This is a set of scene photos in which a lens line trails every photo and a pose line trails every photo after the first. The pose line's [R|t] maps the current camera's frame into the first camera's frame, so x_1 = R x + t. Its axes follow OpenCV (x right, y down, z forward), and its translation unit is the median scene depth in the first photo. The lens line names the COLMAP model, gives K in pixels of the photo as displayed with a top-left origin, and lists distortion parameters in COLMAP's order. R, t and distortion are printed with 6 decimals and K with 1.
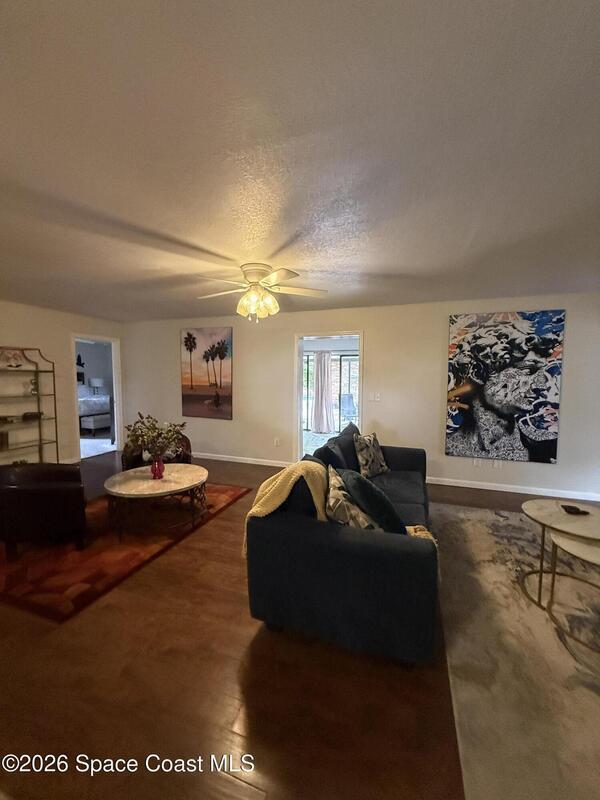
lens RADIAL K [[320.9, 0, 299.8], [0, 320.9, 399.0], [0, 0, 1]] dist [-0.003906, 0.000044]
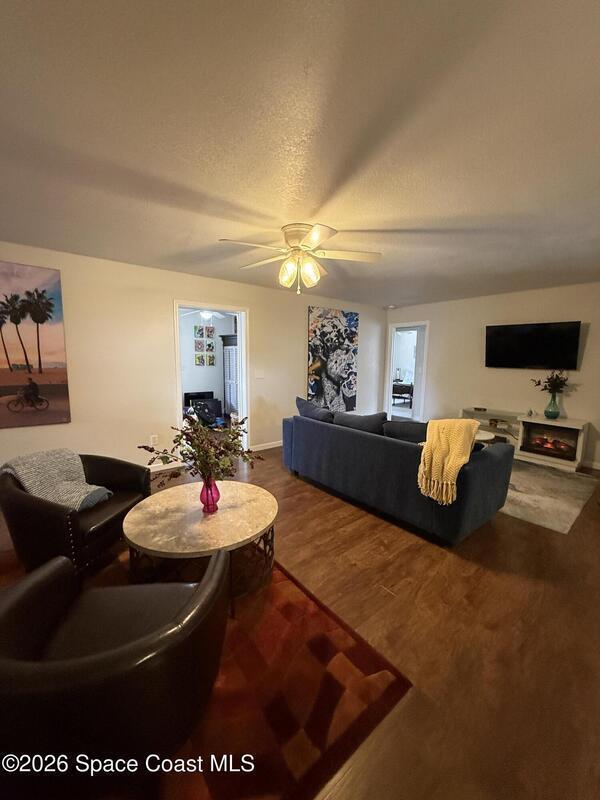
lens RADIAL K [[320.9, 0, 299.9], [0, 320.9, 398.4], [0, 0, 1]] dist [-0.003906, 0.000044]
pose [[0.513975, -0.110460, 0.850663, -0.677367], [0.050383, 0.993850, 0.098611, -0.027834], [-0.856324, -0.007824, 0.516379, 0.391264]]
